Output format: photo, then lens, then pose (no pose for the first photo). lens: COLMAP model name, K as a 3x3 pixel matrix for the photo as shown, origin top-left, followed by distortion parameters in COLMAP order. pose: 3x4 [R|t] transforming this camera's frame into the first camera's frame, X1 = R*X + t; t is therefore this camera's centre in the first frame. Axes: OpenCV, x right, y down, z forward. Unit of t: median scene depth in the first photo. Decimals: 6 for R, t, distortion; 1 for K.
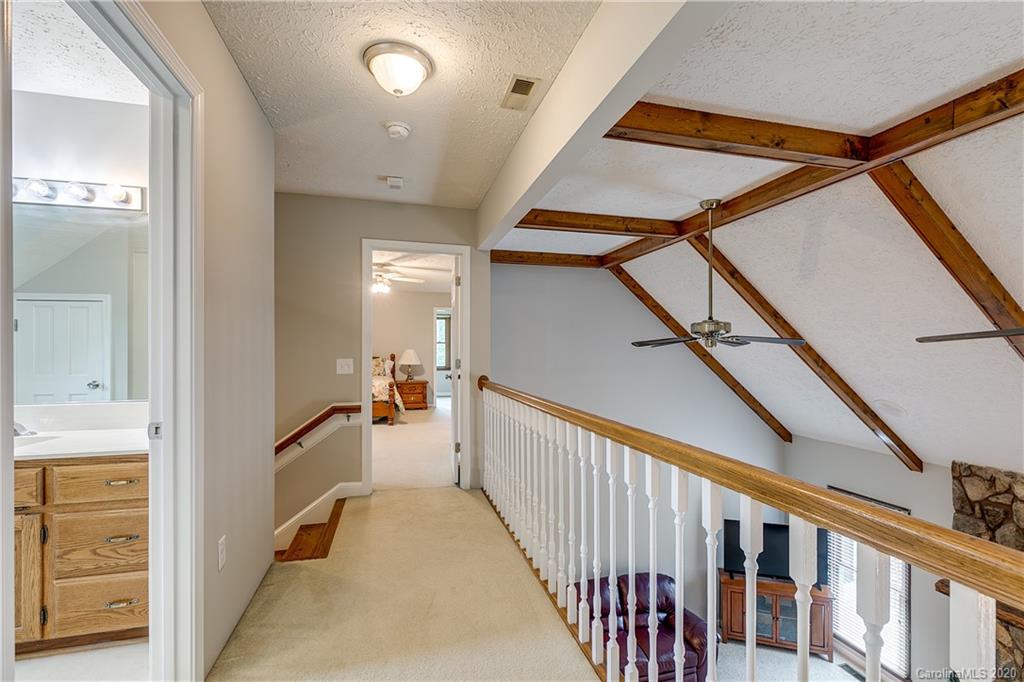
lens RADIAL K [[461.1, 0, 513.3], [0, 461.1, 344.8], [0, 0, 1]] dist [0.001426, 0.000636]
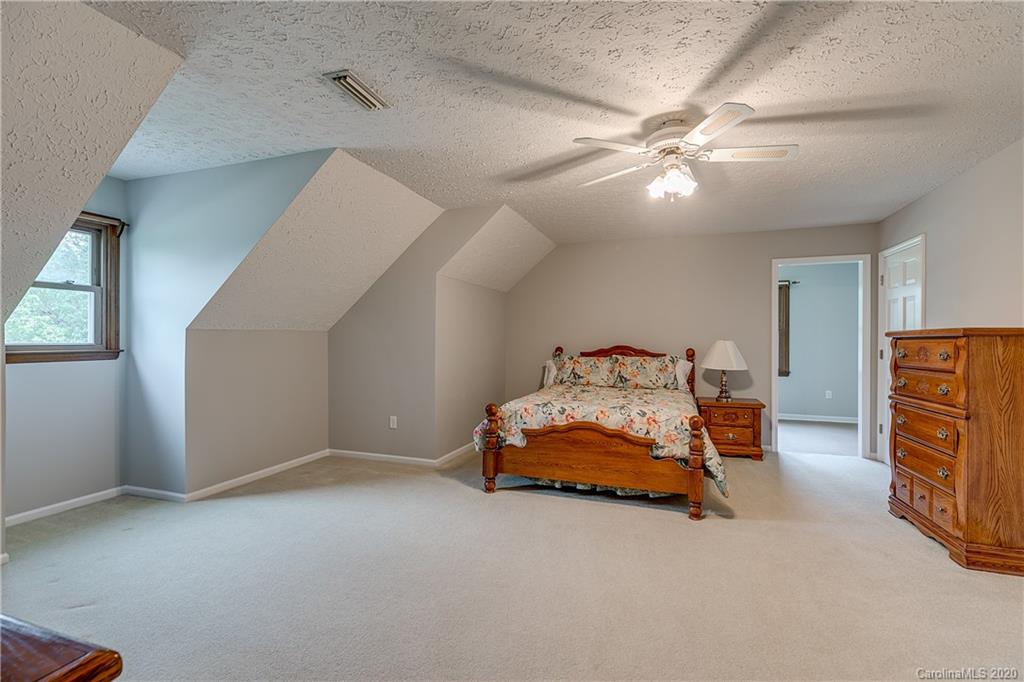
lens RADIAL K [[461.1, 0, 513.3], [0, 461.1, 344.8], [0, 0, 1]] dist [0.001426, 0.000636]
pose [[0.825937, 0.005306, -0.563737, -0.128201], [0.004046, 0.999874, 0.015339, 0.005562], [0.563748, -0.014950, 0.825812, 0.432778]]
